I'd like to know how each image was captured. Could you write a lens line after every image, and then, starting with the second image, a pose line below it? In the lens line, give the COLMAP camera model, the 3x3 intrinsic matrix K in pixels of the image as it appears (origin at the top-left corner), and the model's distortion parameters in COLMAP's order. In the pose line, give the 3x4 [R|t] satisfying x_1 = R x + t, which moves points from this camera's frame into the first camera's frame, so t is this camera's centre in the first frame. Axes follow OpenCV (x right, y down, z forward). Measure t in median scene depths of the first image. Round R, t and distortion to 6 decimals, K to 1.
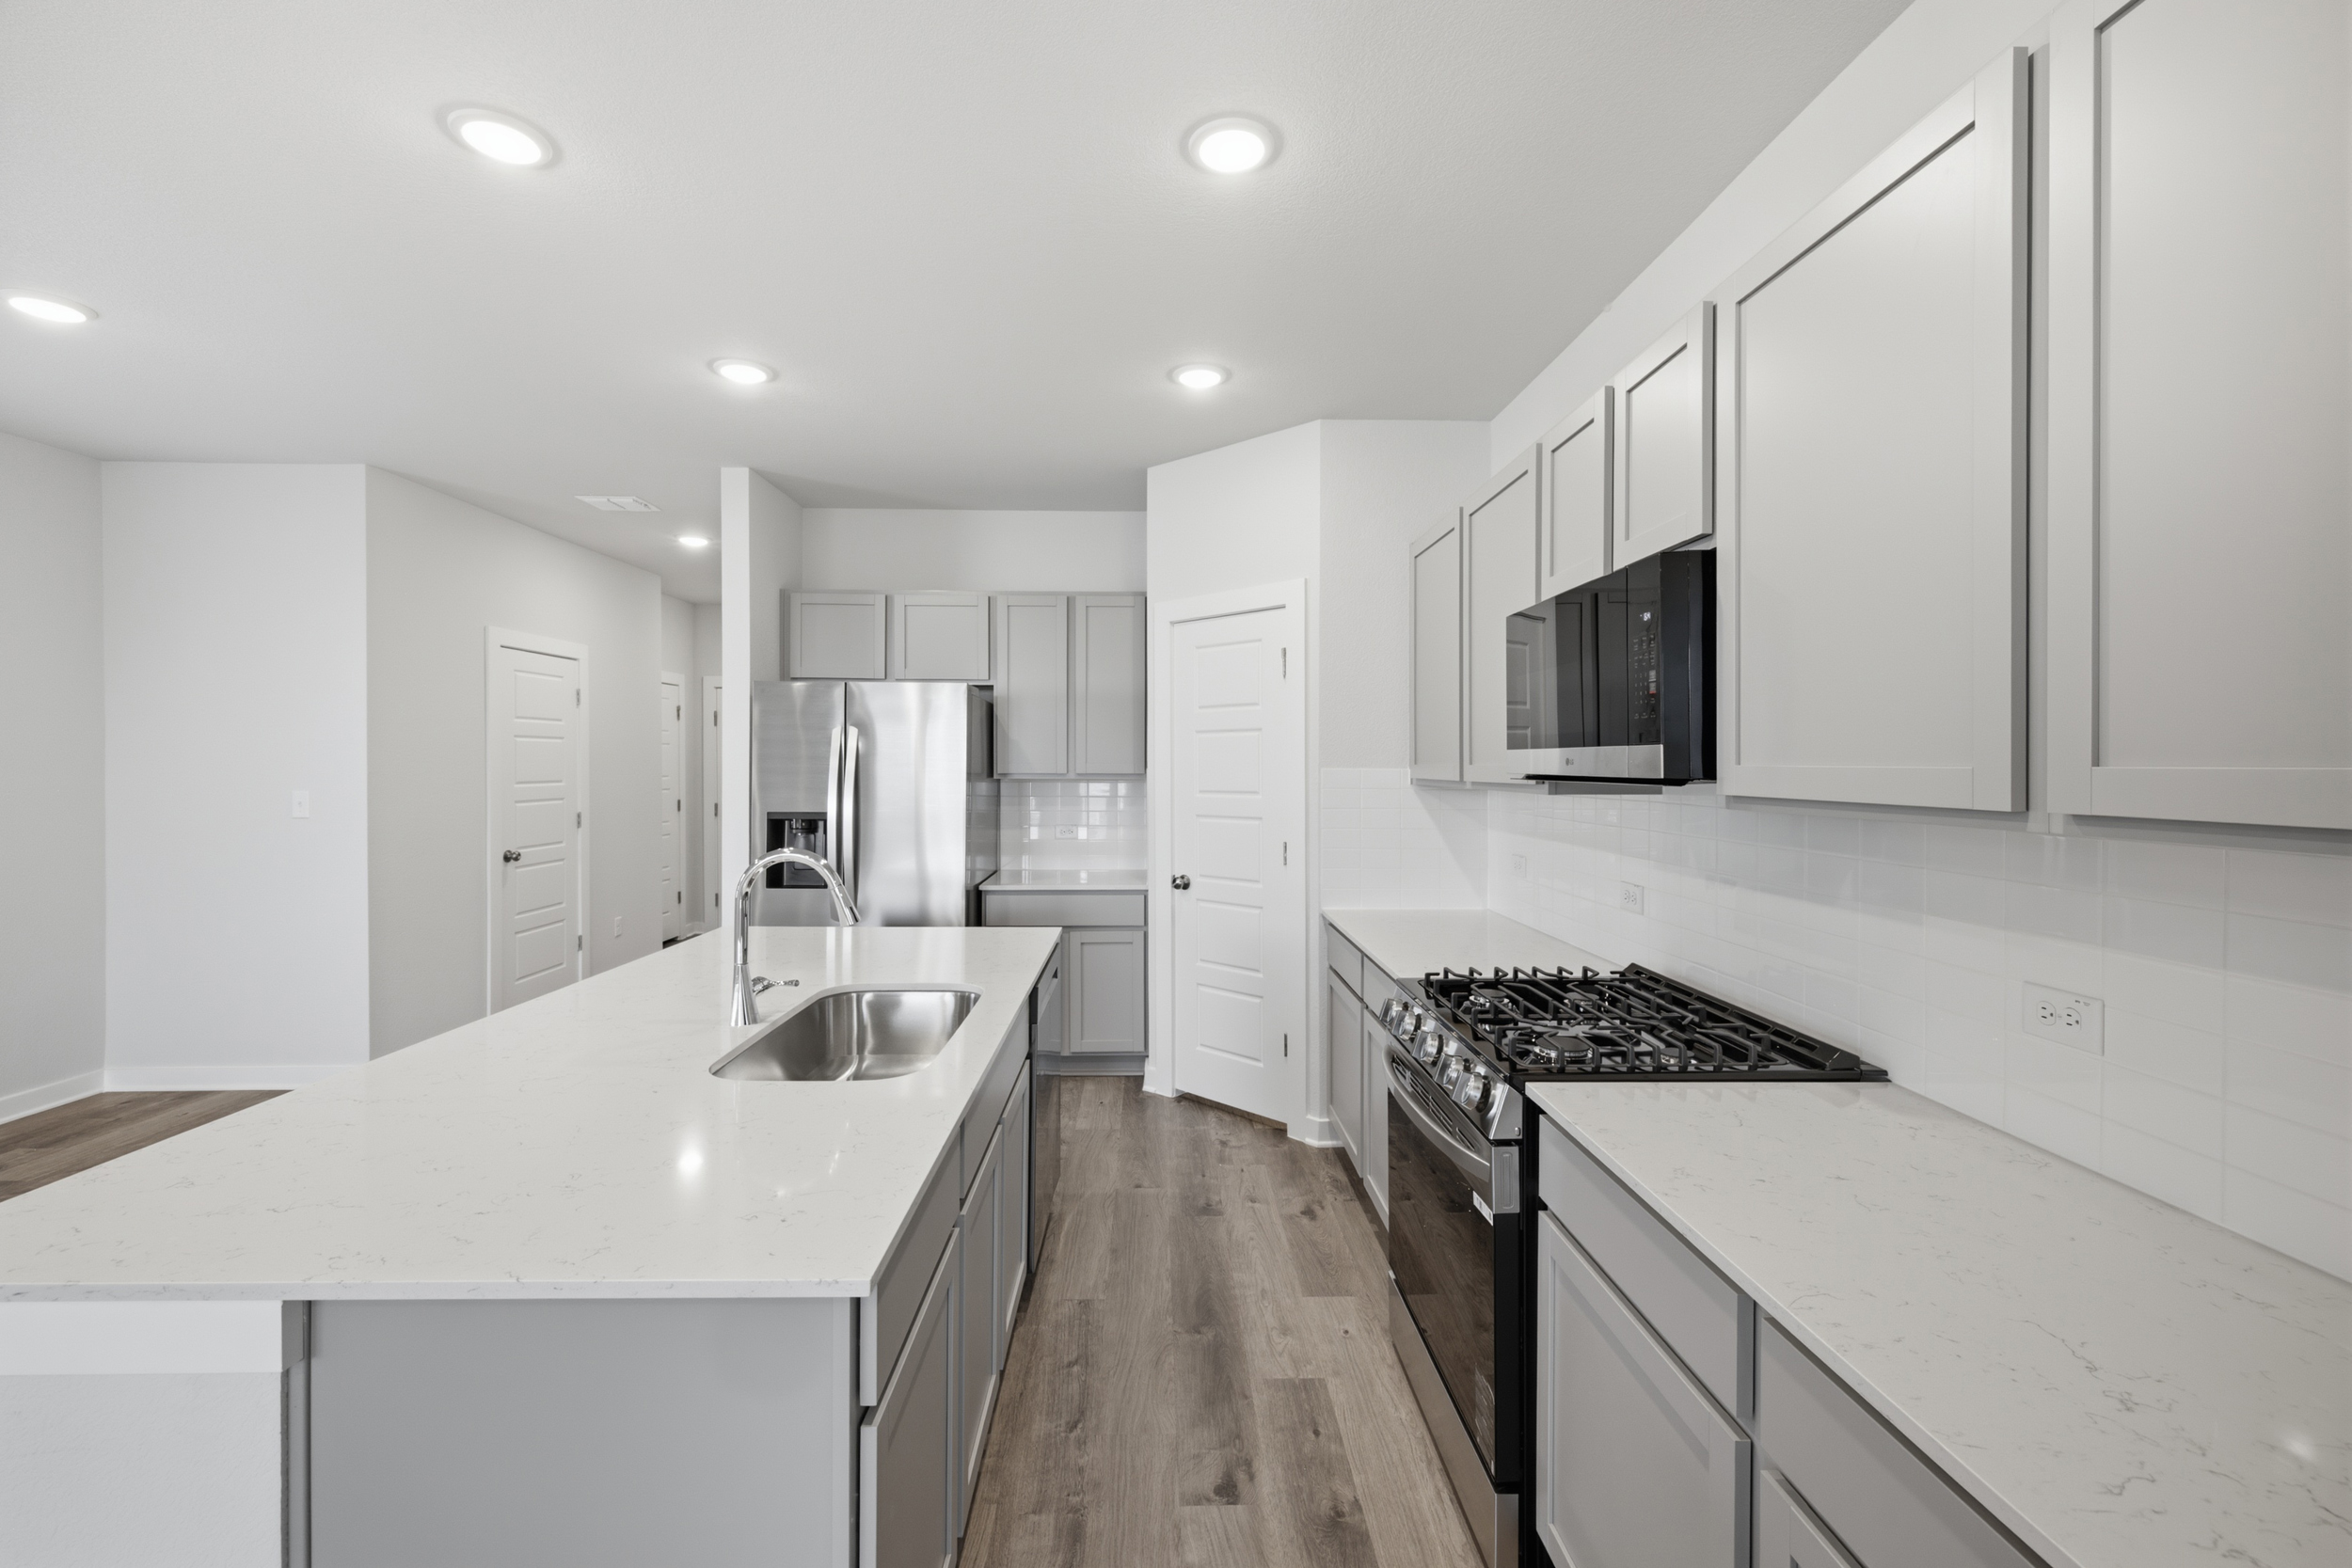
lens RADIAL K [[984.6, 0, 1165.4], [0, 984.6, 768.6], [0, 0, 1]] dist [0.002918, -0.000273]
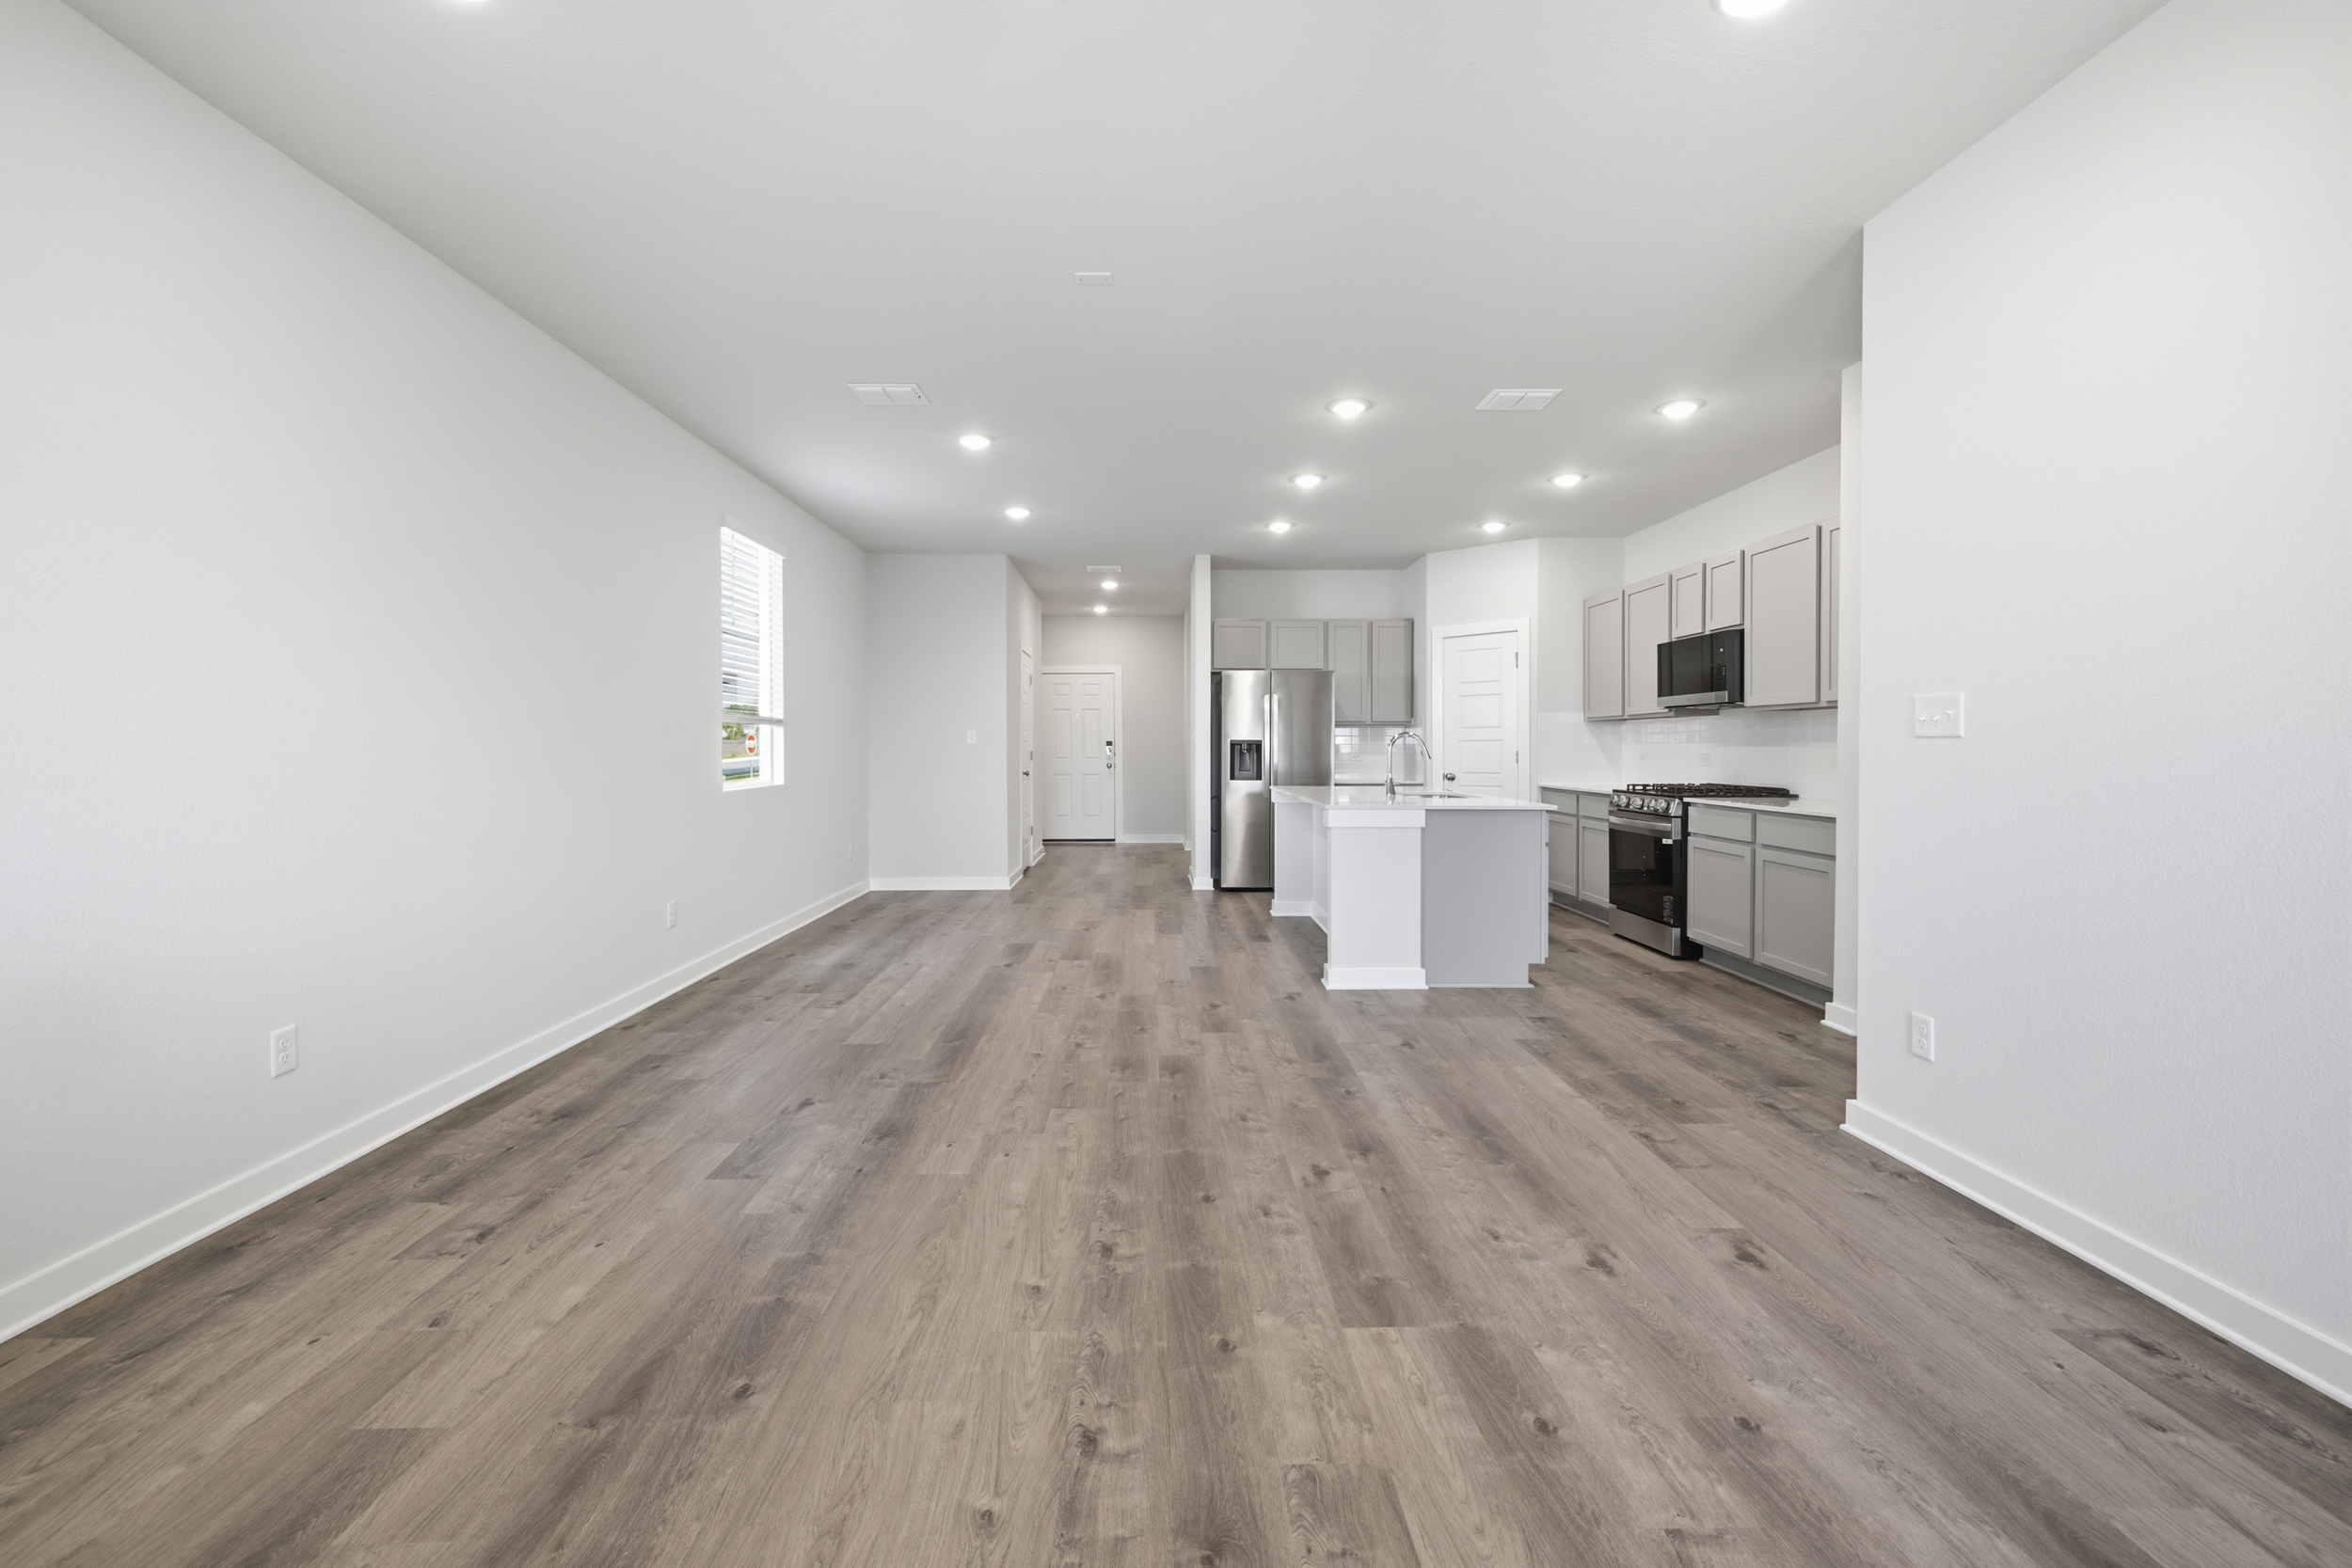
lens RADIAL K [[993.0, 0, 1151.0], [0, 993.0, 774.0], [0, 0, 1]] dist [0.005806, -0.000310]
pose [[0.999915, -0.003431, -0.012584, -0.749166], [0.003705, 0.999754, 0.021878, 0.094092], [0.012506, -0.021923, 0.999681, -1.273864]]
